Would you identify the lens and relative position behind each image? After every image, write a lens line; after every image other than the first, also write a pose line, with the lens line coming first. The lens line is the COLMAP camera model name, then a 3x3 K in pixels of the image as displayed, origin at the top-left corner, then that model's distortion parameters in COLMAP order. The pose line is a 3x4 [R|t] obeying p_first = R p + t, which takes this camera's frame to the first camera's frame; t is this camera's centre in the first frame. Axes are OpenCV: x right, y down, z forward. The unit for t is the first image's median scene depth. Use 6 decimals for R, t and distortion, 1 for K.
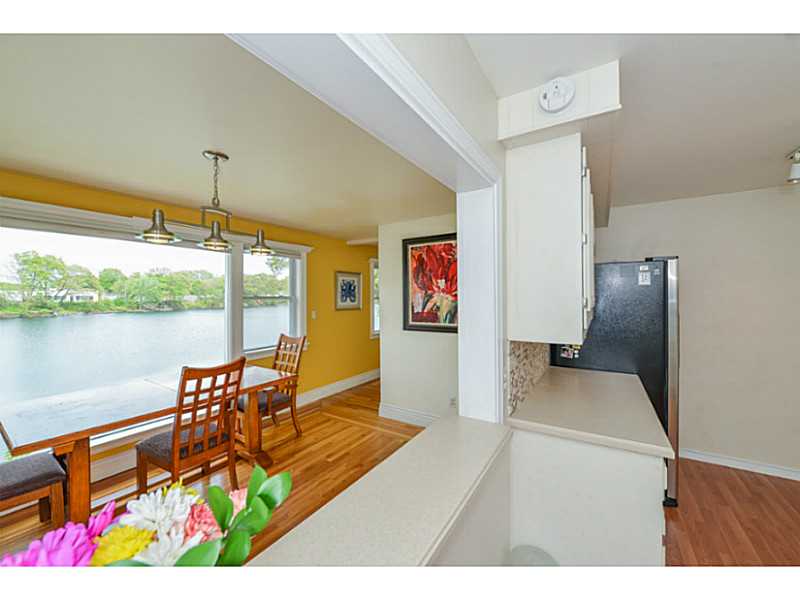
lens RADIAL K [[321.3, 0, 401.5], [0, 321.3, 294.0], [0, 0, 1]] dist [-0.003001, -0.000210]
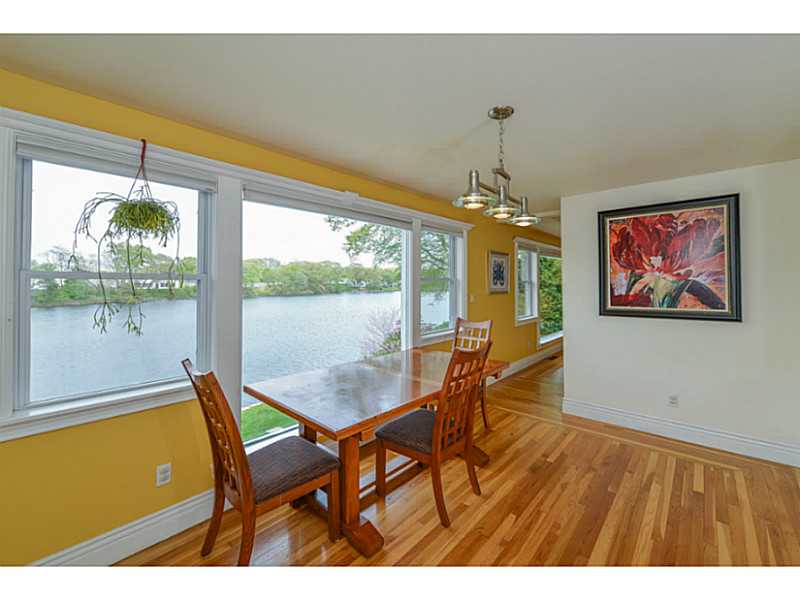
lens RADIAL K [[337.9, 0, 421.0], [0, 337.9, 280.2], [0, 0, 1]] dist [0.000967, -0.000071]
pose [[0.991969, -0.000520, -0.126480, -0.365336], [-0.000004, 0.999991, -0.004150, 0.020896], [0.126481, 0.004117, 0.991960, 0.025794]]
